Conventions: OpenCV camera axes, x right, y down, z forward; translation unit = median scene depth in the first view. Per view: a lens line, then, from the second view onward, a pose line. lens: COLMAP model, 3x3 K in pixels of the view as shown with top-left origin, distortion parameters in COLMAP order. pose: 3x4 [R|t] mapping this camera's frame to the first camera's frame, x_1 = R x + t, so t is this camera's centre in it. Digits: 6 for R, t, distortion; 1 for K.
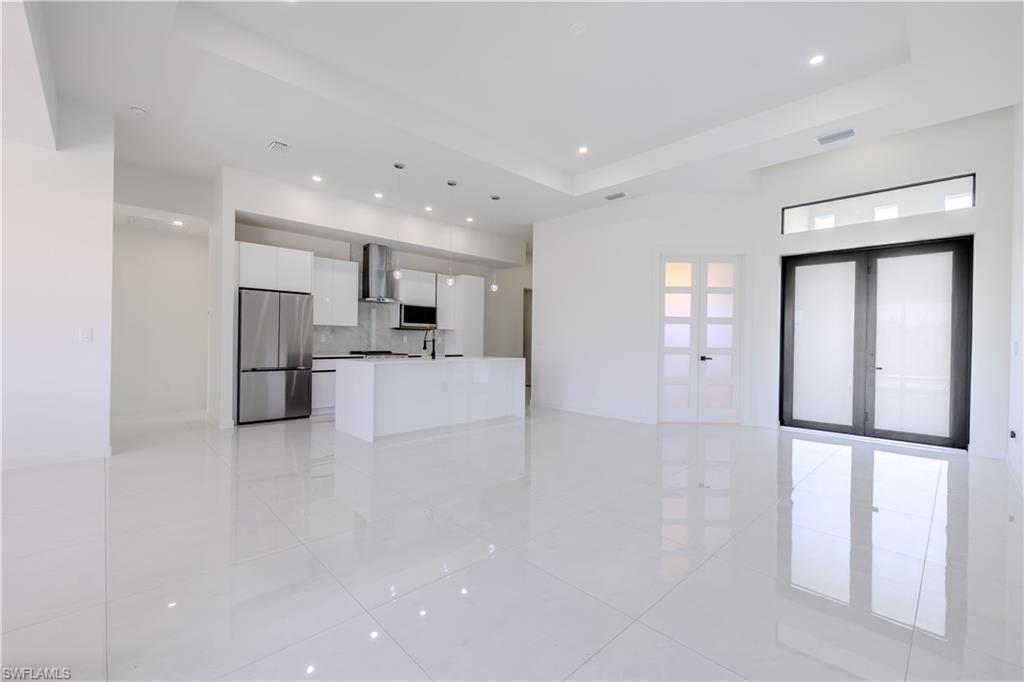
lens RADIAL K [[429.0, 0, 511.9], [0, 429.0, 340.5], [0, 0, 1]] dist [-0.000409, 0.000472]
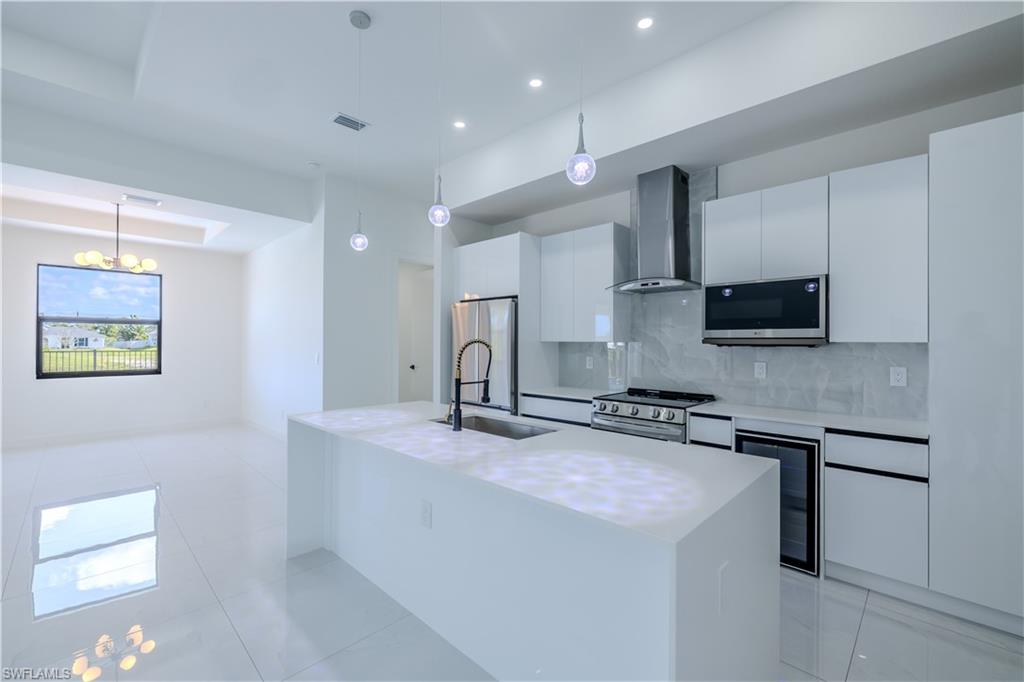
lens RADIAL K [[429.0, 0, 510.6], [0, 429.0, 340.8], [0, 0, 1]] dist [-0.000409, 0.000472]
pose [[0.029642, -0.020386, -0.999353, 0.186573], [-0.002624, 0.999787, -0.020473, -0.027134], [0.999557, 0.003229, 0.029582, 0.976119]]
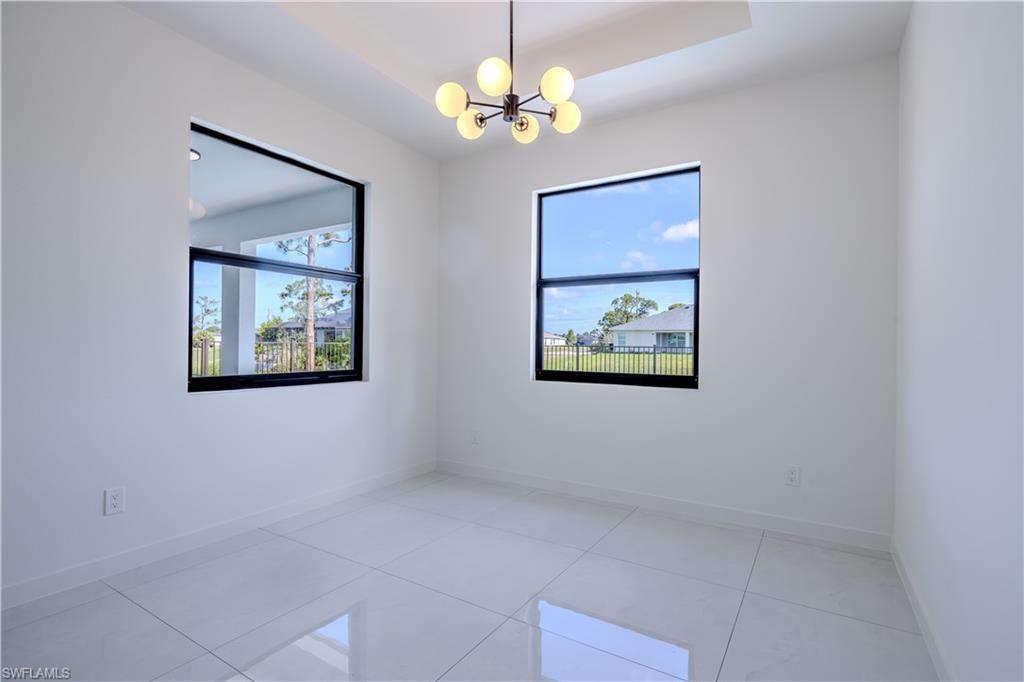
lens RADIAL K [[491.4, 0, 513.9], [0, 491.4, 346.1], [0, 0, 1]] dist [0.004271, 0.001388]
pose [[-0.969892, -0.021382, -0.242597, -0.561131], [-0.022593, 0.999742, 0.002210, -0.007056], [0.242487, 0.007624, -0.970125, 0.624713]]
